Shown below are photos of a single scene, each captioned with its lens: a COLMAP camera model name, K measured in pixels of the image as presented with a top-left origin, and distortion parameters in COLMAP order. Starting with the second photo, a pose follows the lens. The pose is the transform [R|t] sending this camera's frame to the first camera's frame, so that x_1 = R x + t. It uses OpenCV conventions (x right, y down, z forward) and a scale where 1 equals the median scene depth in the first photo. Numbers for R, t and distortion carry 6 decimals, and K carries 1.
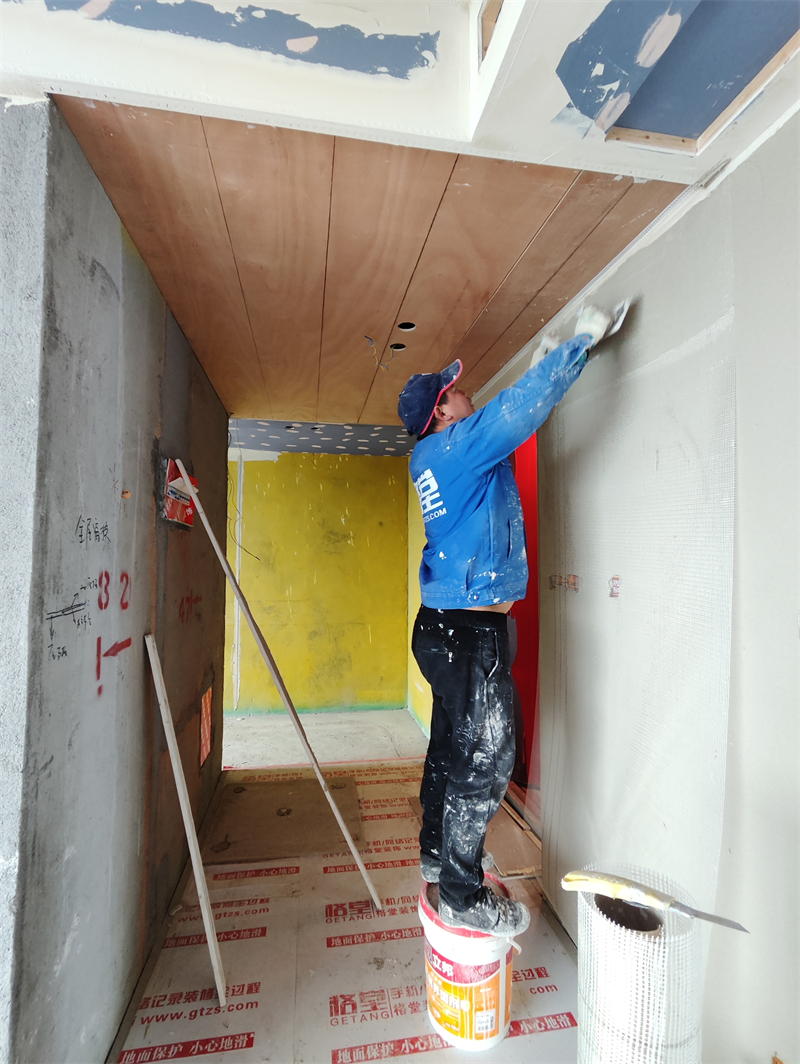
lens RADIAL K [[484.1, 0, 399.7], [0, 484.1, 534.7], [0, 0, 1]] dist [0.005079, -0.001060]
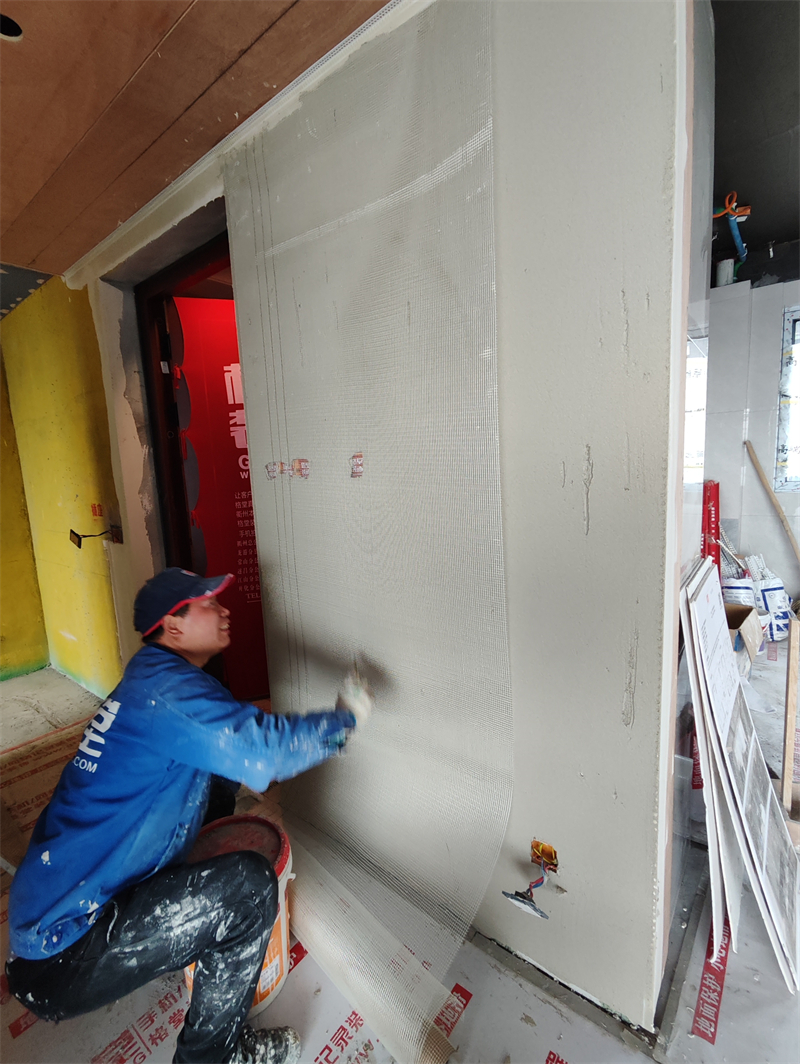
lens RADIAL K [[484.1, 0, 401.6], [0, 484.1, 528.9], [0, 0, 1]] dist [0.005079, -0.001060]
pose [[0.757169, -0.129624, 0.640228, -0.045422], [0.022575, 0.984720, 0.172673, 0.036317], [-0.652829, -0.116290, 0.748526, 0.131746]]
